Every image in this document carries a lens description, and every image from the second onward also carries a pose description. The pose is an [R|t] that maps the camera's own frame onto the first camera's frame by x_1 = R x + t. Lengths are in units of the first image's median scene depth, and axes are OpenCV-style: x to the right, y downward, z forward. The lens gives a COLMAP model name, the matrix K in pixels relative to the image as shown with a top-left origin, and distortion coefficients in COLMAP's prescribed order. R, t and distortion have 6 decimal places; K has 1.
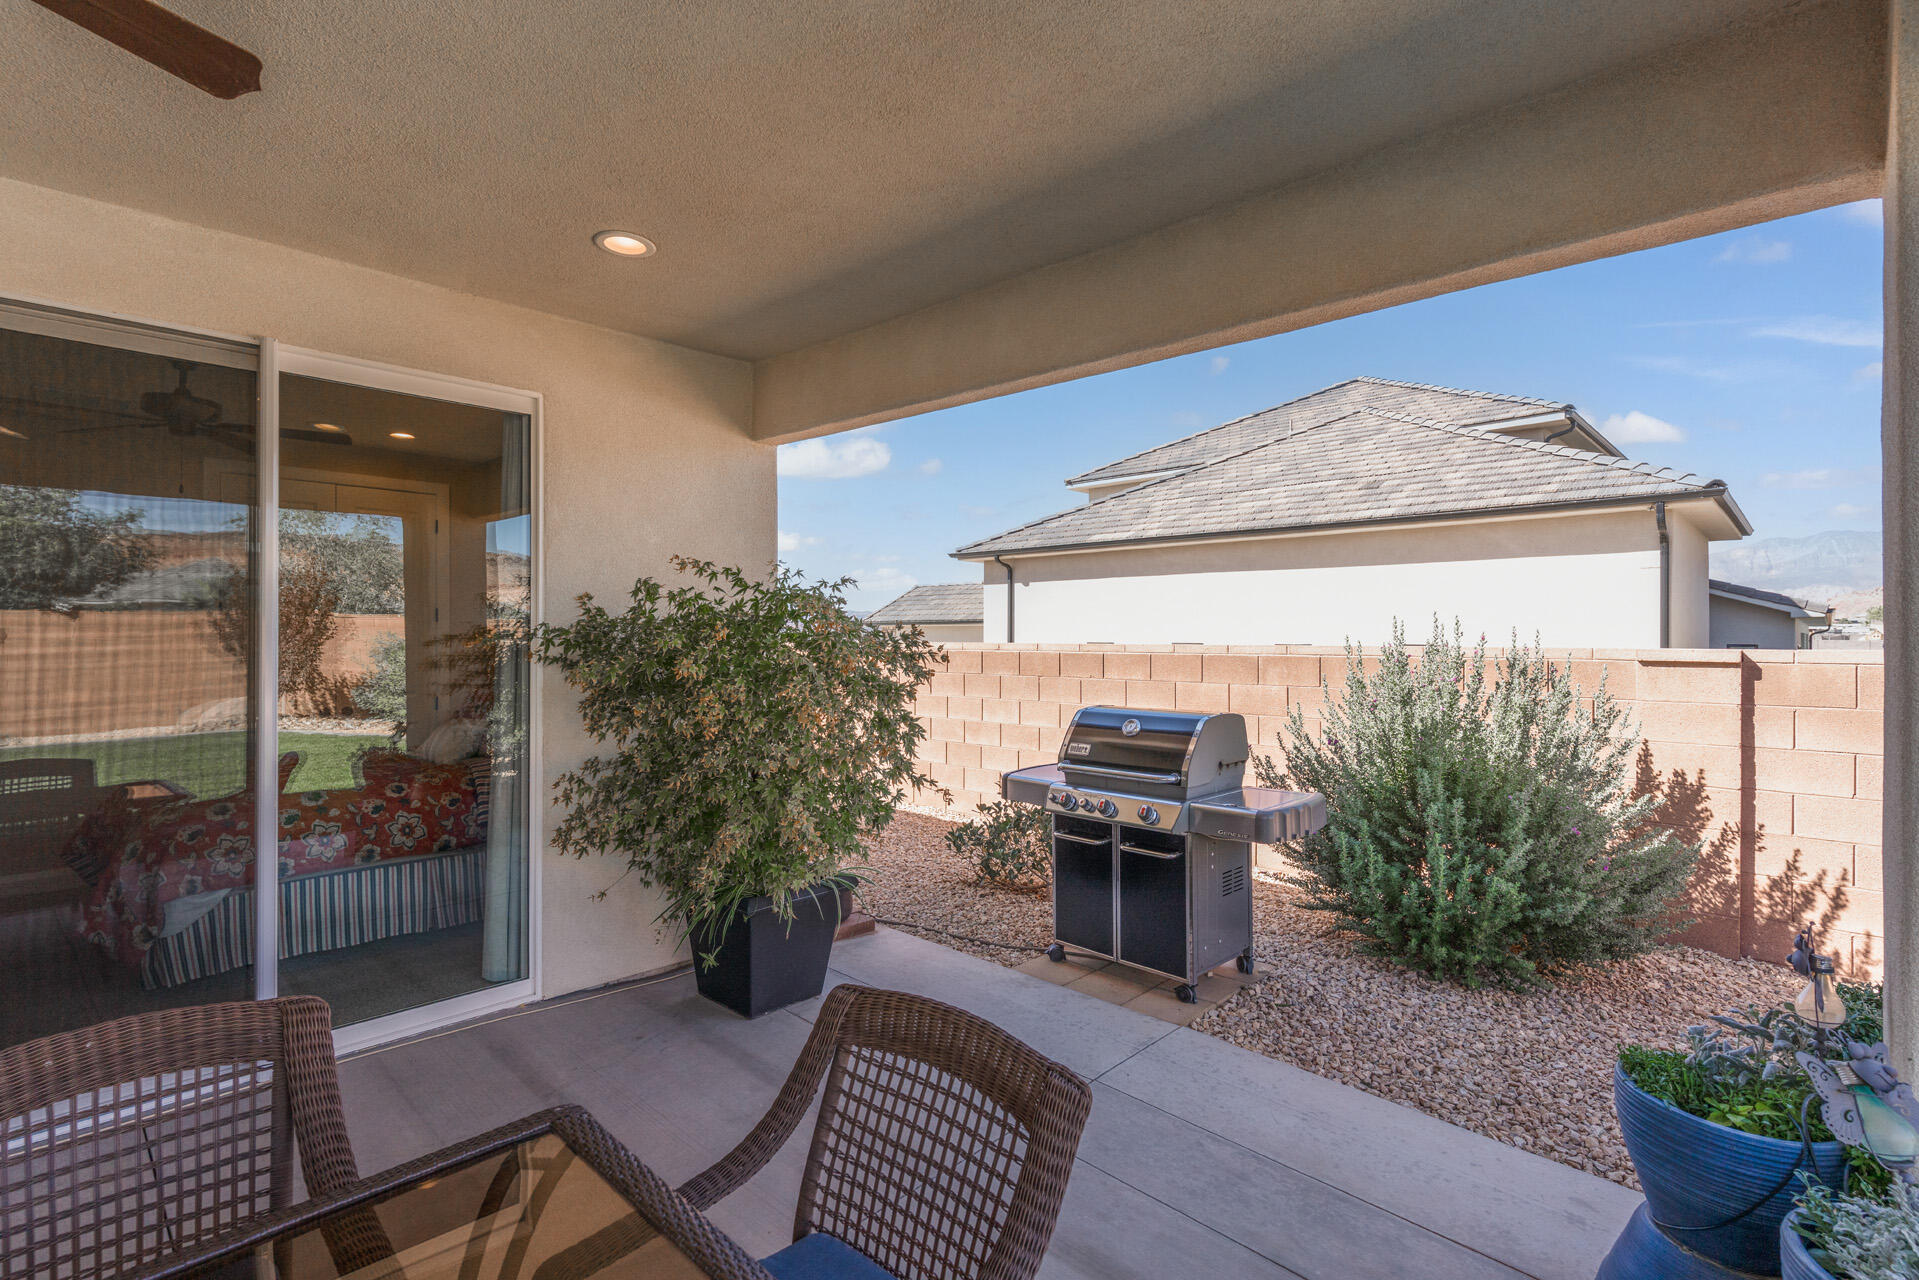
lens RADIAL K [[928.9, 0, 968.0], [0, 928.9, 645.5], [0, 0, 1]] dist [0.000217, 0.000038]
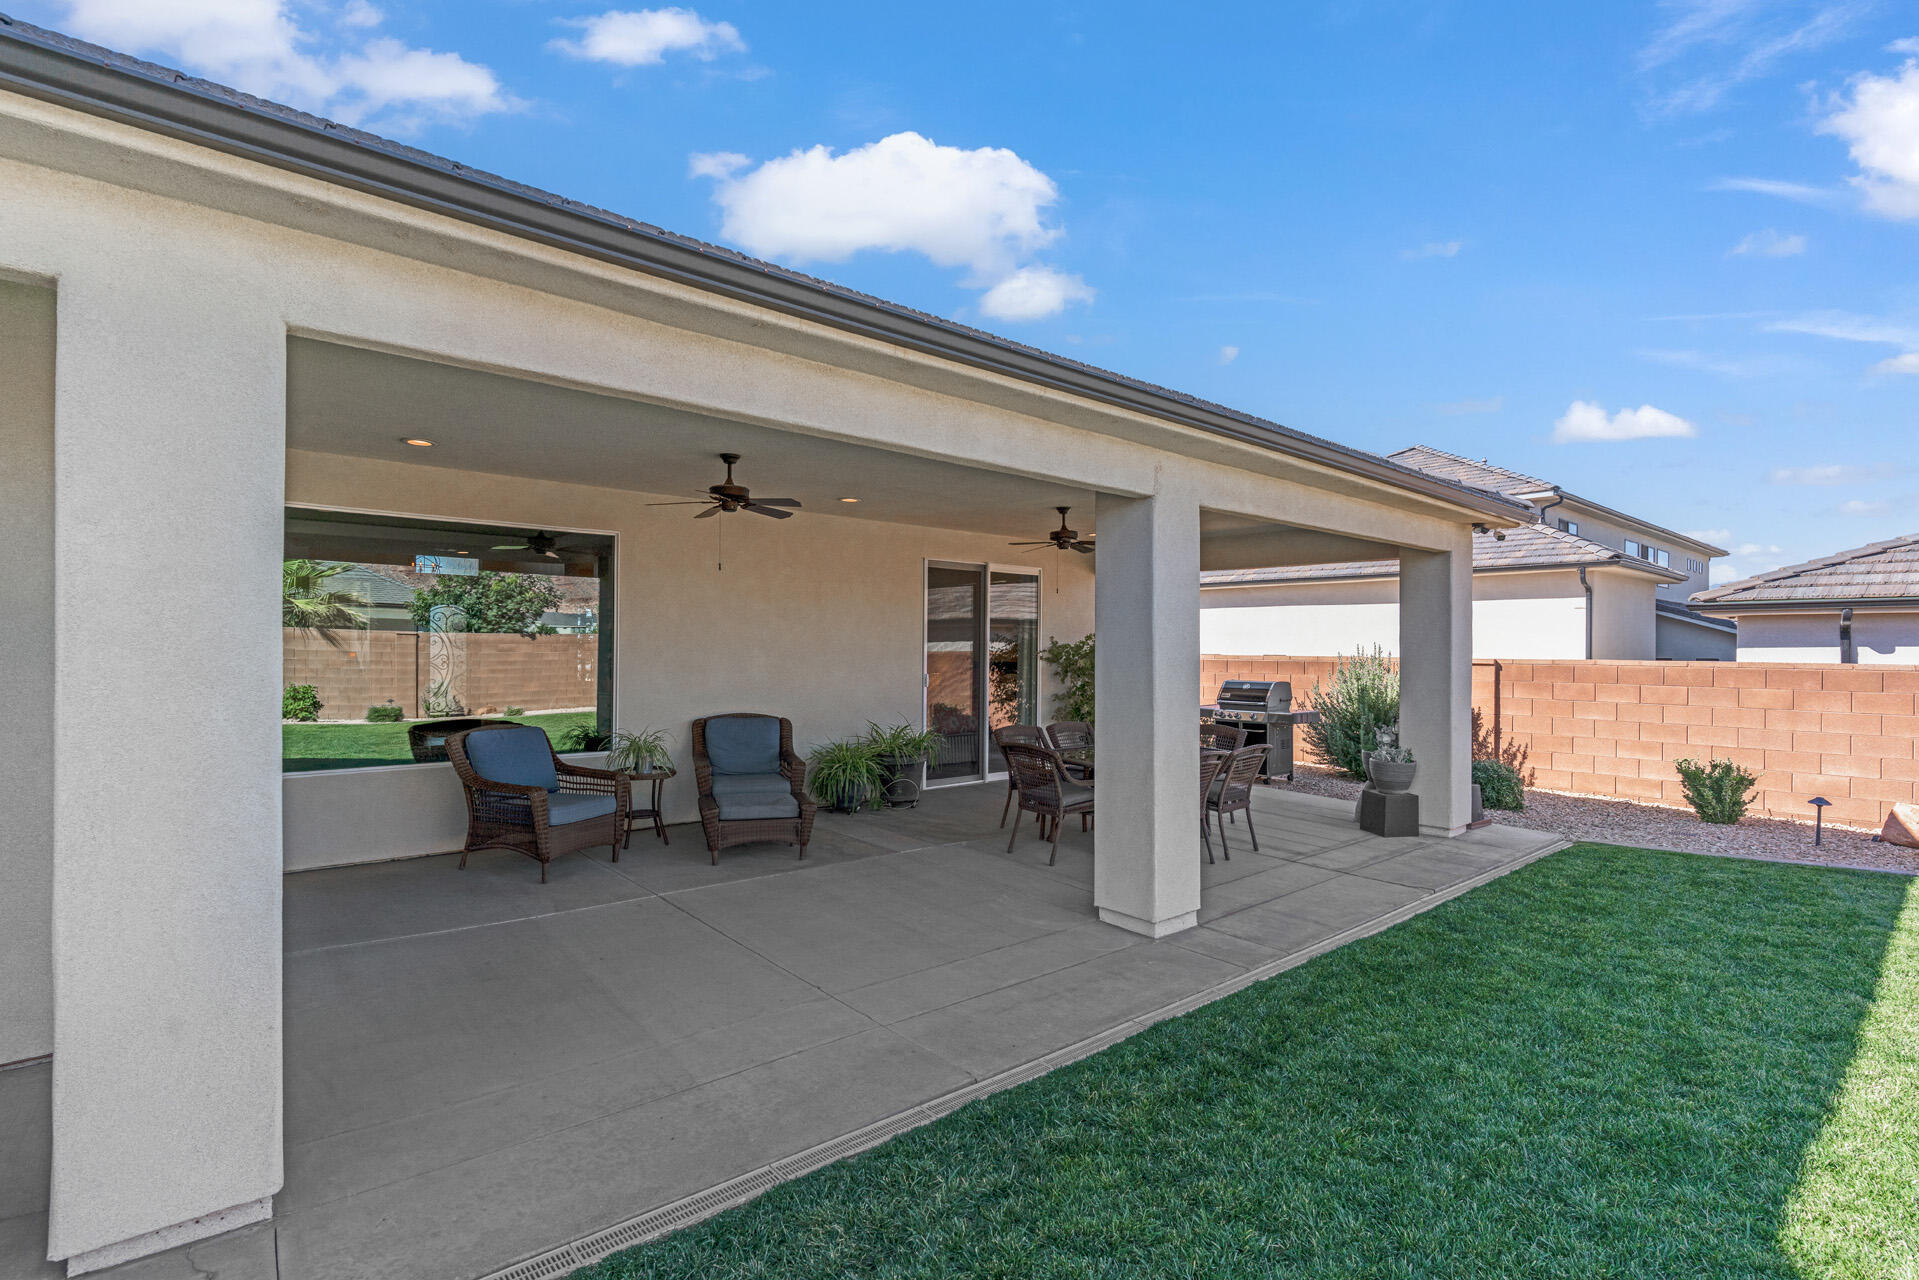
lens RADIAL K [[928.9, 0, 968.0], [0, 928.9, 645.5], [0, 0, 1]] dist [0.000217, 0.000038]
pose [[0.995477, 0.004984, -0.094868, -0.352157], [-0.005967, 0.999931, -0.010080, 0.001992], [0.094811, 0.010600, 0.995439, -1.658029]]
